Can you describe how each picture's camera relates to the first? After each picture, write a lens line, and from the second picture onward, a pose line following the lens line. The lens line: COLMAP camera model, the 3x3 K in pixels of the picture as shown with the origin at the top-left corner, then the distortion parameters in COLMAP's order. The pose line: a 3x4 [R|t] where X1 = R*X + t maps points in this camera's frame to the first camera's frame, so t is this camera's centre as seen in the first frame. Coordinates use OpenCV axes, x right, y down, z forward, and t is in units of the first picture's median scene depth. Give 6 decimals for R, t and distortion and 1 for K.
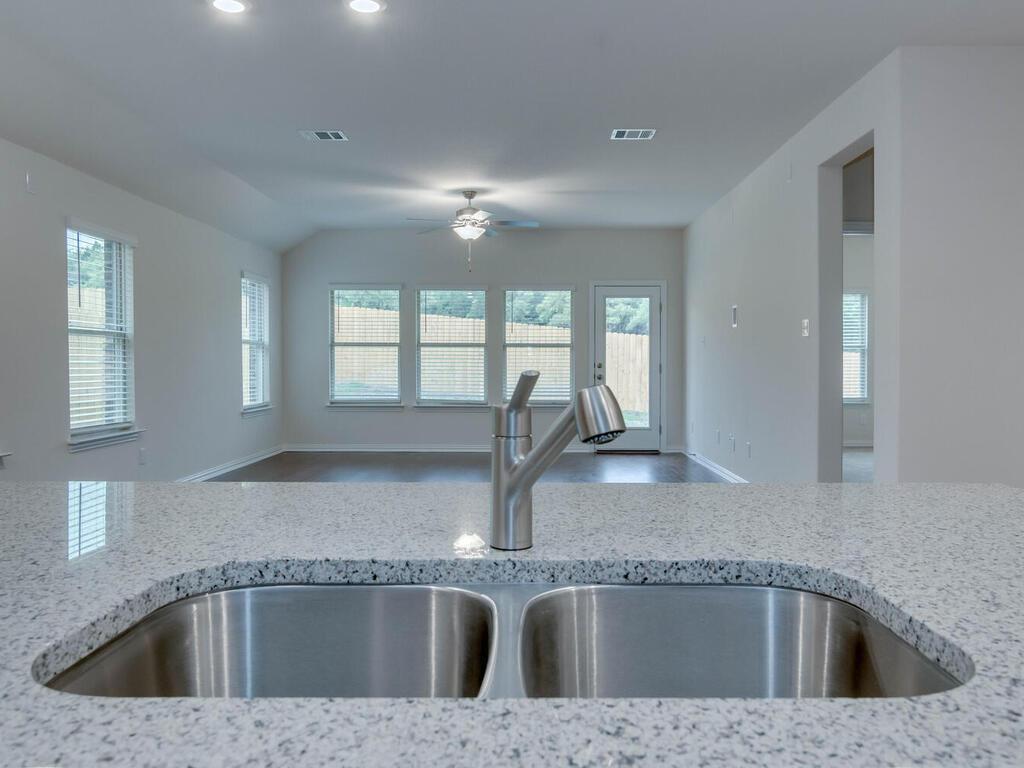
lens RADIAL K [[828.0, 0, 519.7], [0, 828.0, 381.1], [0, 0, 1]] dist [0.101496, 0.000796]
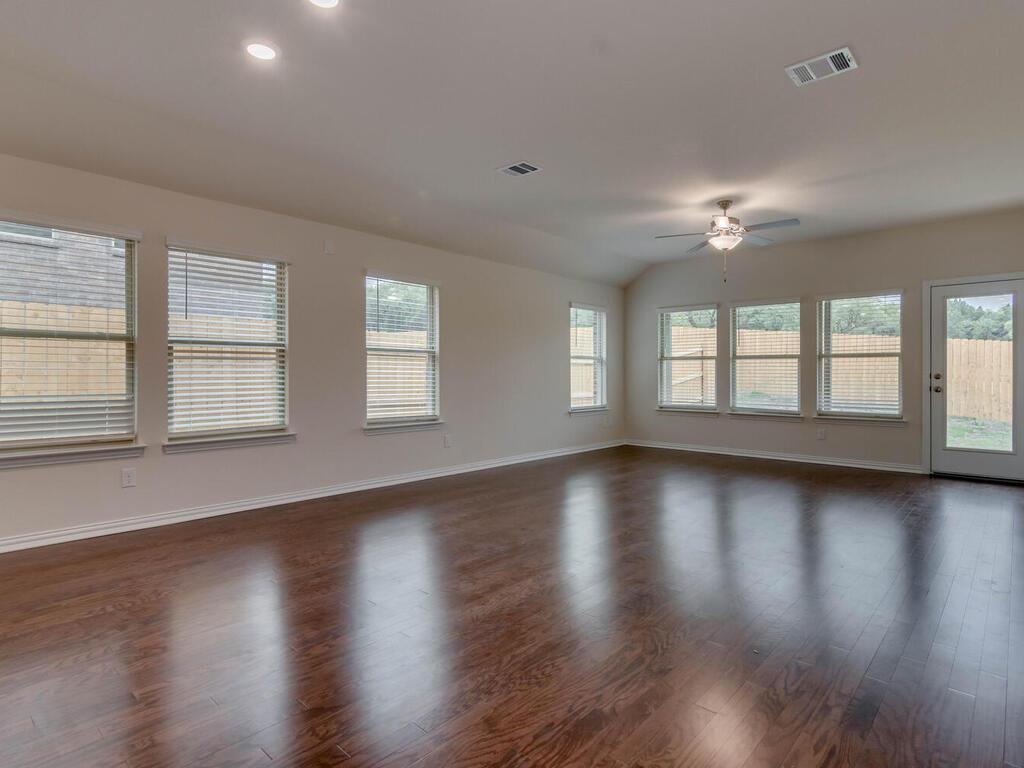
lens RADIAL K [[565.0, 0, 524.1], [0, 565.0, 376.5], [0, 0, 1]] dist [0.005301, -0.000793]
pose [[0.753448, 0.000250, -0.657507, 0.160404], [-0.016170, 0.999705, -0.018149, -0.000492], [0.657309, 0.024306, 0.753229, 0.259472]]
